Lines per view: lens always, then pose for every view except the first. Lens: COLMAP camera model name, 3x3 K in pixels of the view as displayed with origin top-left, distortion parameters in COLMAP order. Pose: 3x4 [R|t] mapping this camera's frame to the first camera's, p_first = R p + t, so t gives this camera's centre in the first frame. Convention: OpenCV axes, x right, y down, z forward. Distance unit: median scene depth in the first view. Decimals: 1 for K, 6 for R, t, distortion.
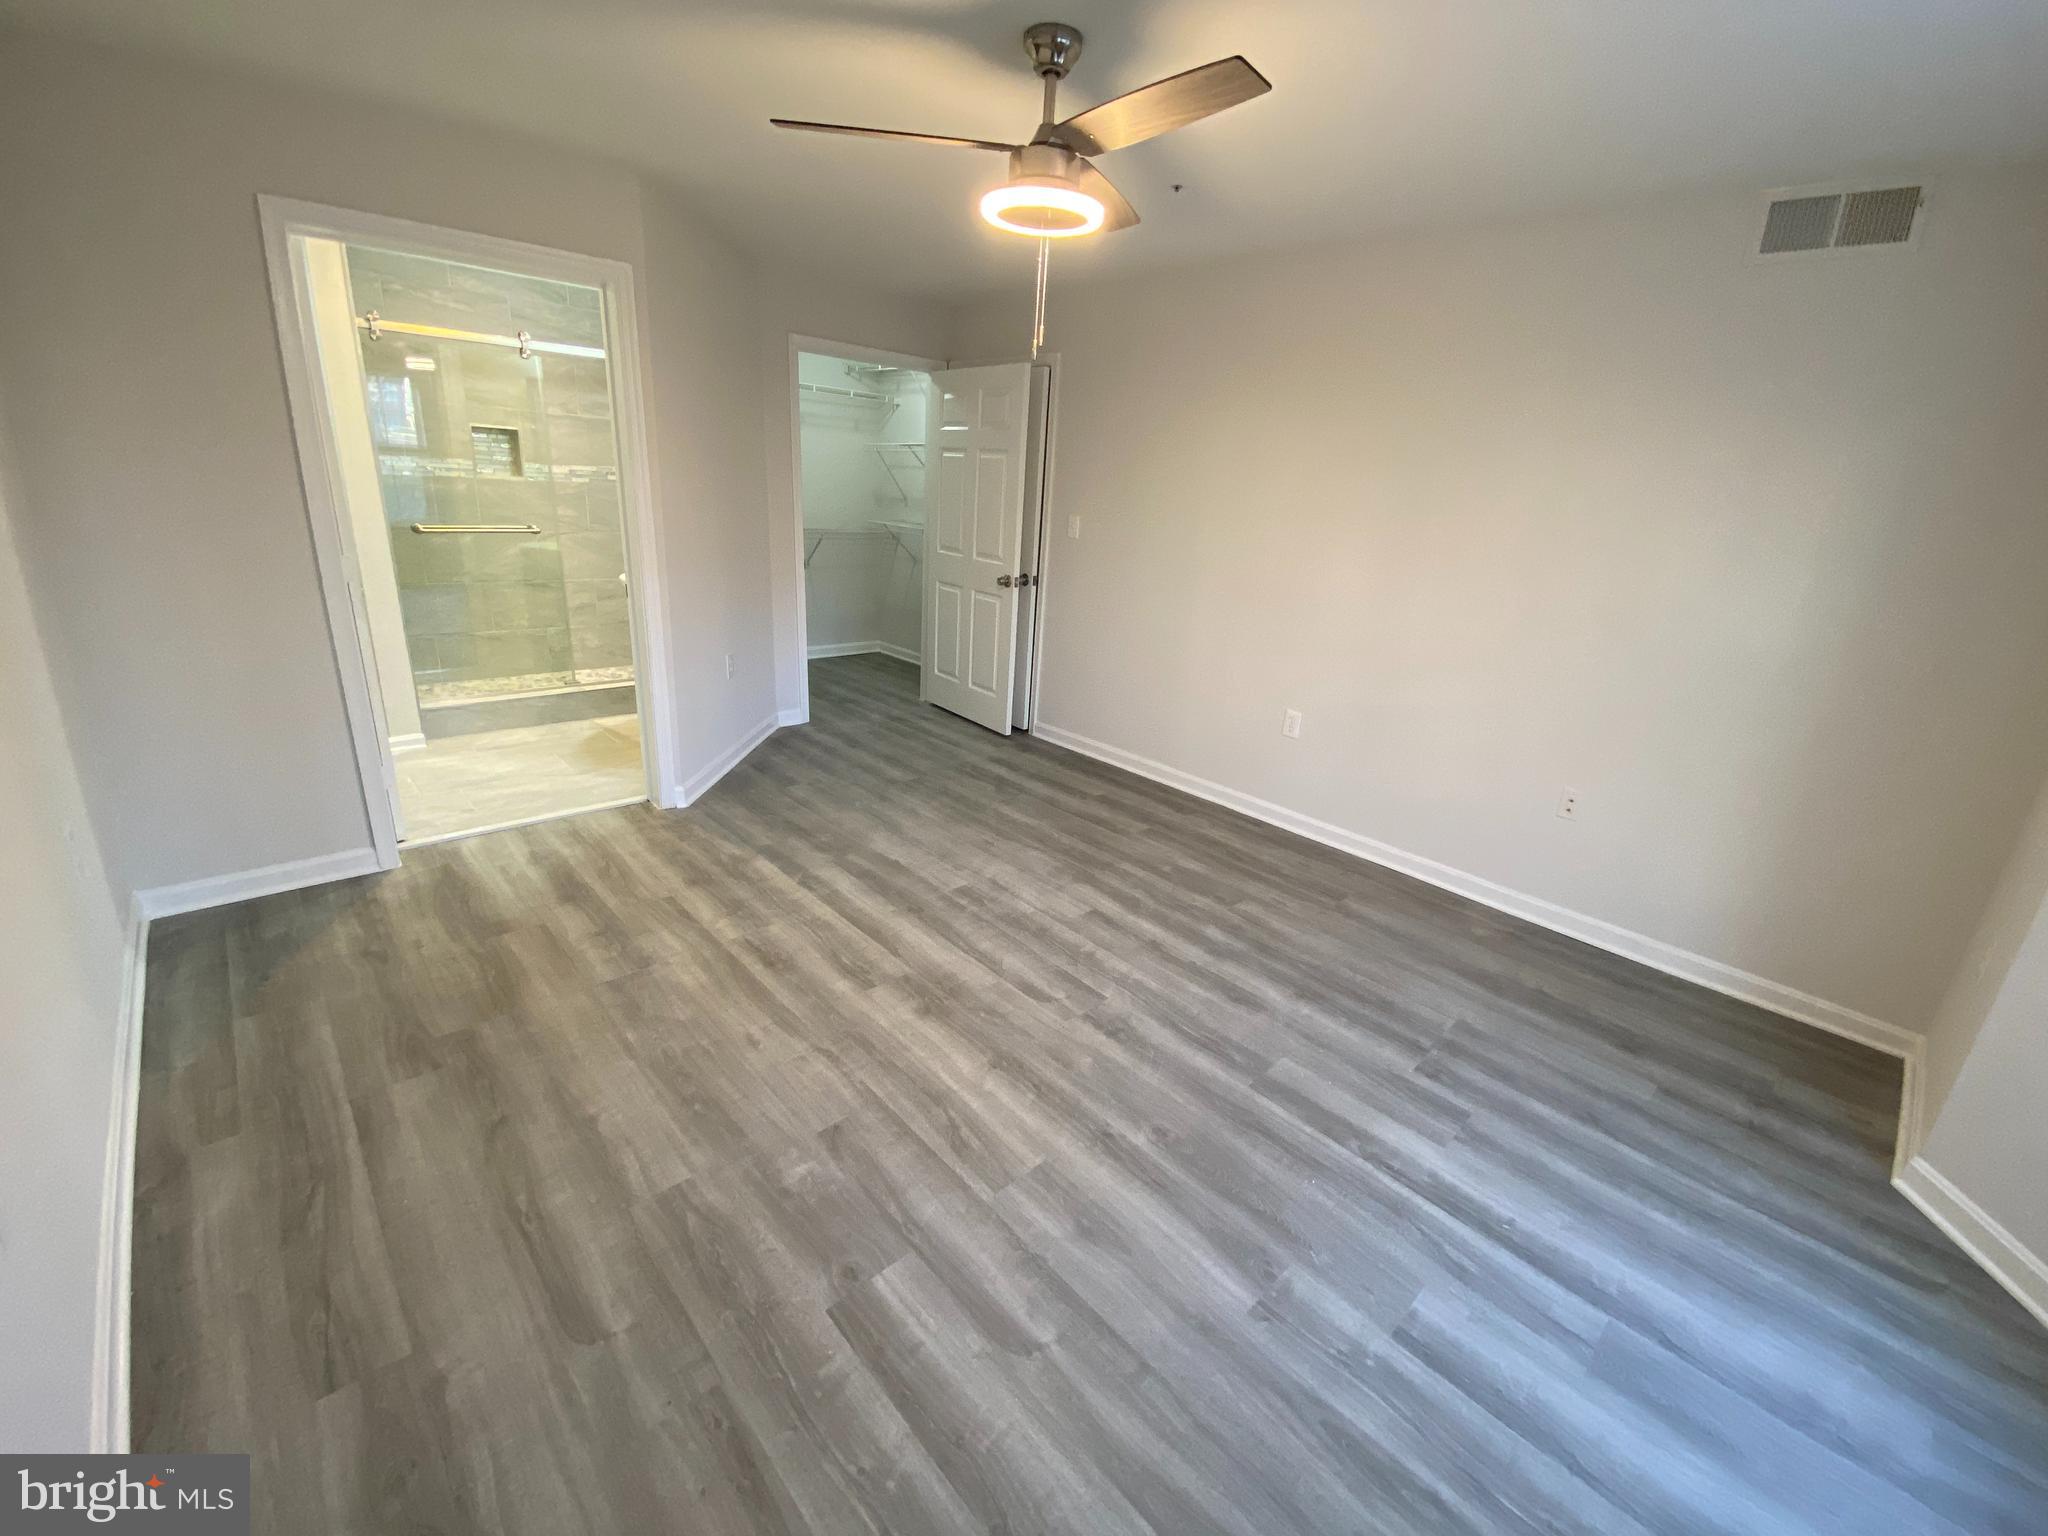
lens RADIAL K [[867.8, 0, 1024.0], [0, 867.8, 768.0], [0, 0, 1]] dist [0.063807, -0.058940]
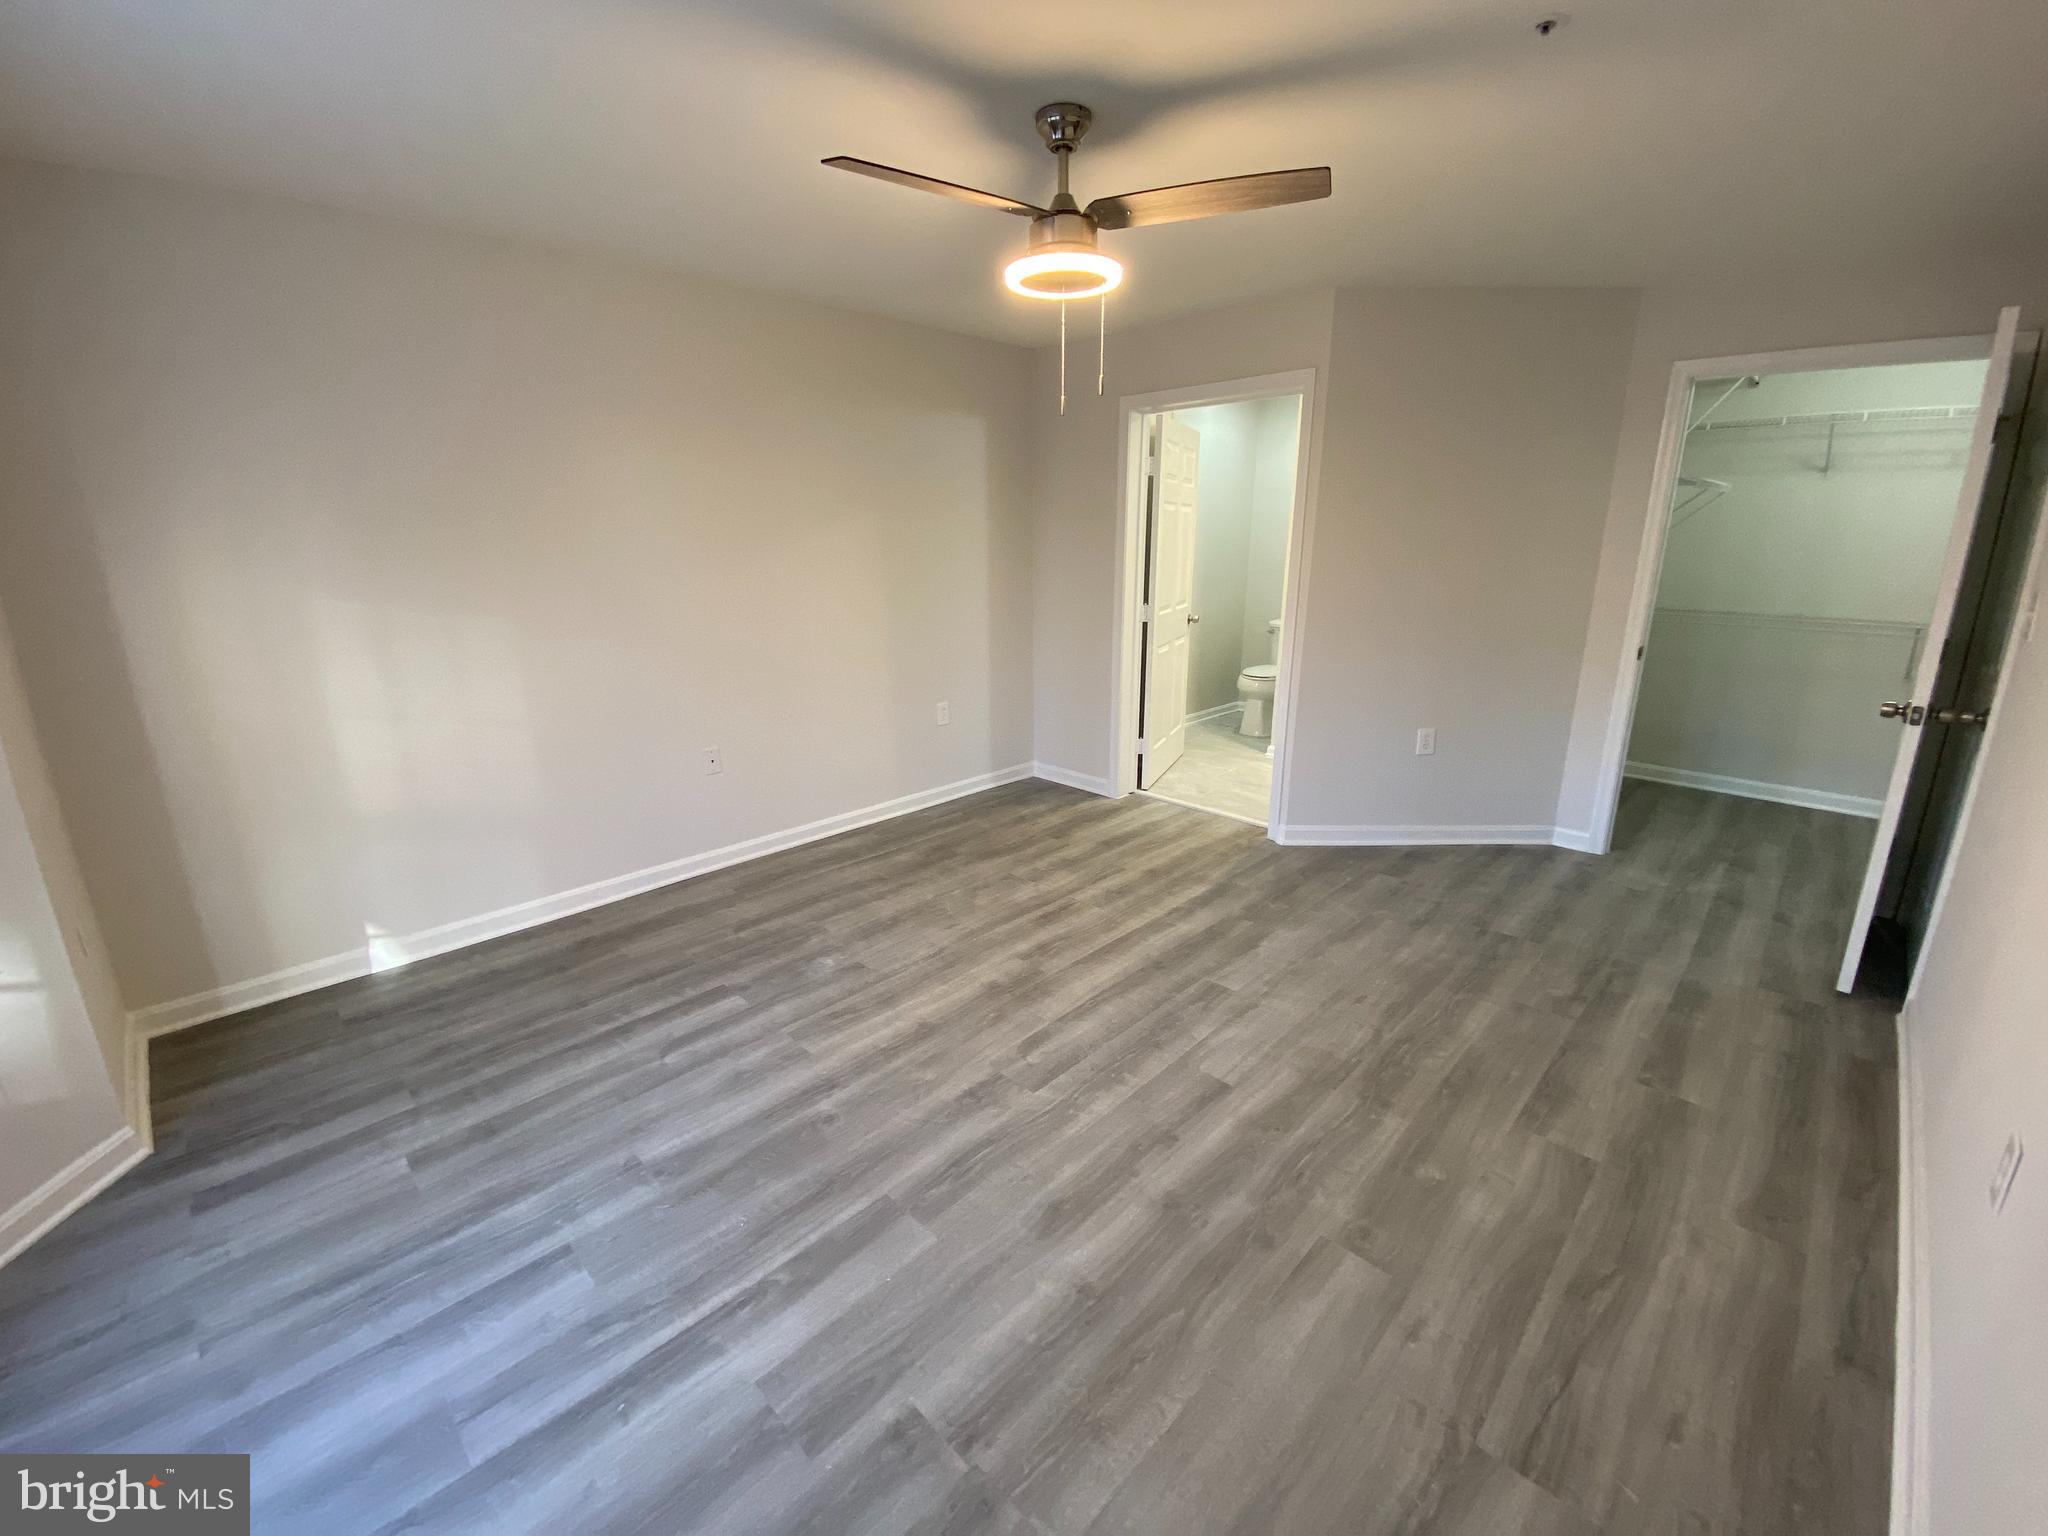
lens RADIAL K [[867.8, 0, 1024.0], [0, 867.8, 768.0], [0, 0, 1]] dist [0.063807, -0.058940]
pose [[-0.006941, 0.202924, -0.979170, 0.863393], [-0.311664, 0.929981, 0.194939, -0.204270], [0.950167, 0.306525, 0.056789, 0.803599]]
